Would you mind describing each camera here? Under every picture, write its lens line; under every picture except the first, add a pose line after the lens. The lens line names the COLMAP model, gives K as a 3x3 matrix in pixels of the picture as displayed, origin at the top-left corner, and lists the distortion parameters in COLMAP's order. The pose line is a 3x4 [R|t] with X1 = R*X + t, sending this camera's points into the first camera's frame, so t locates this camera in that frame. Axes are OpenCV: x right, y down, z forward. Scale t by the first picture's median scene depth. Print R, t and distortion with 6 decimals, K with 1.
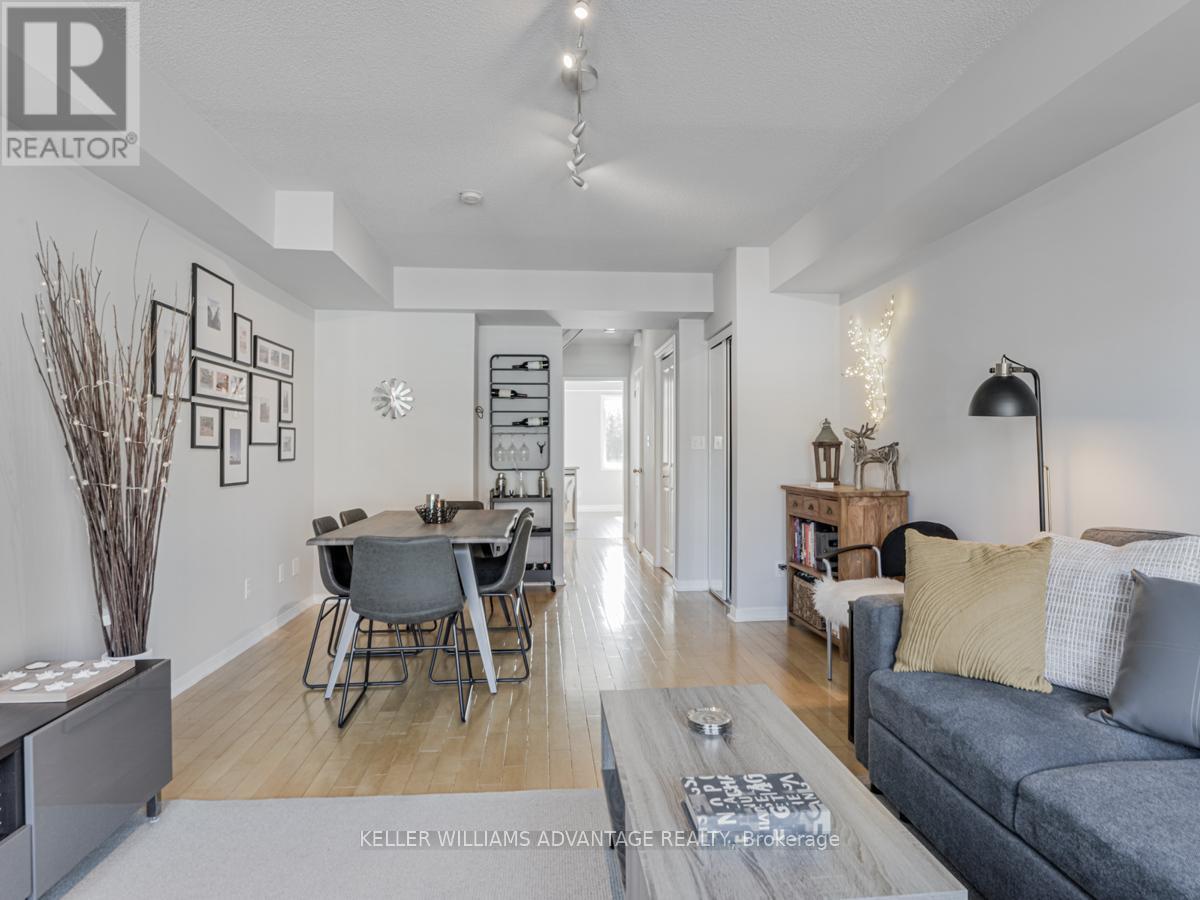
lens RADIAL K [[626.9, 0, 609.2], [0, 626.9, 444.3], [0, 0, 1]] dist [-0.002319, -0.002627]
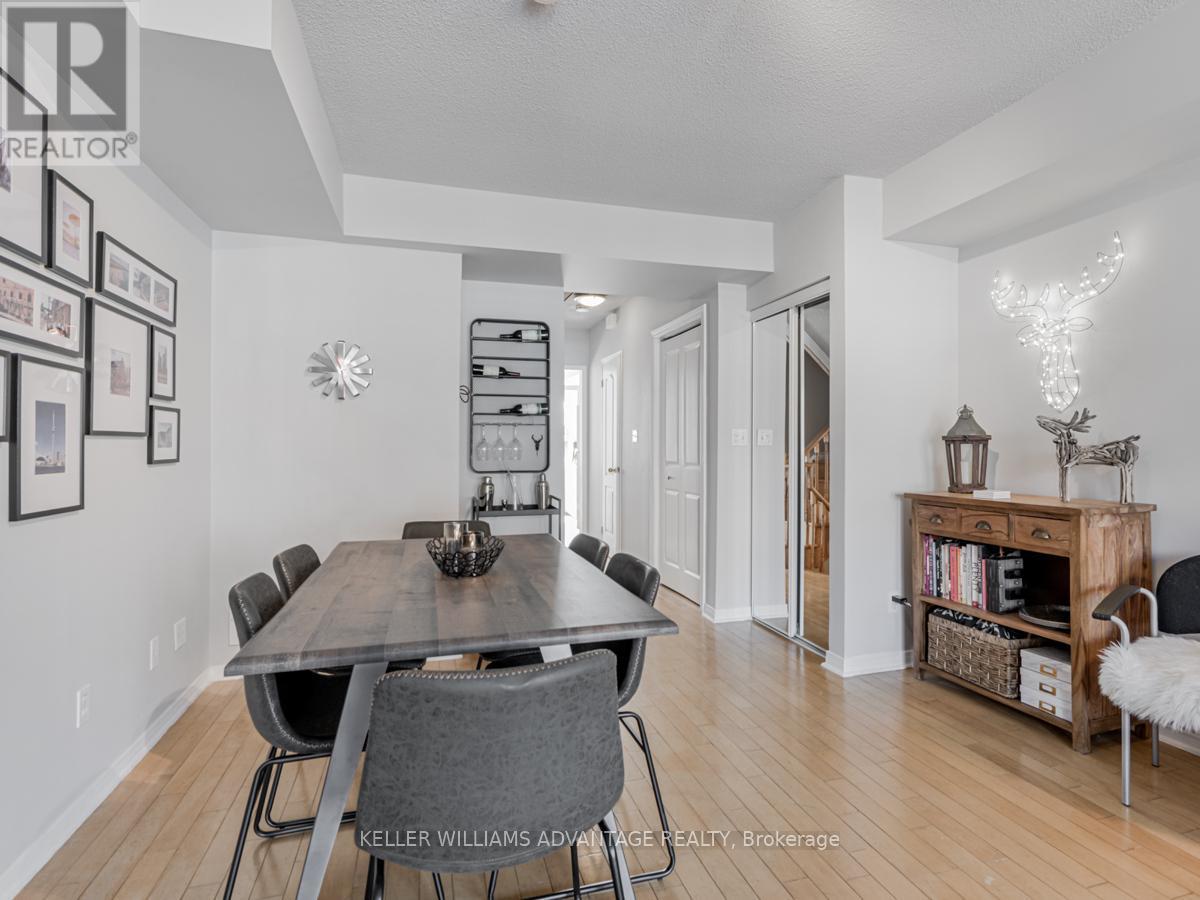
lens RADIAL K [[559.2, 0, 599.0], [0, 559.2, 443.4], [0, 0, 1]] dist [0.007648, -0.005510]
pose [[0.981959, 0.002944, 0.189073, -0.180444], [-0.003556, 0.999989, 0.002895, 0.004076], [-0.189063, -0.003515, 0.981959, 0.342906]]
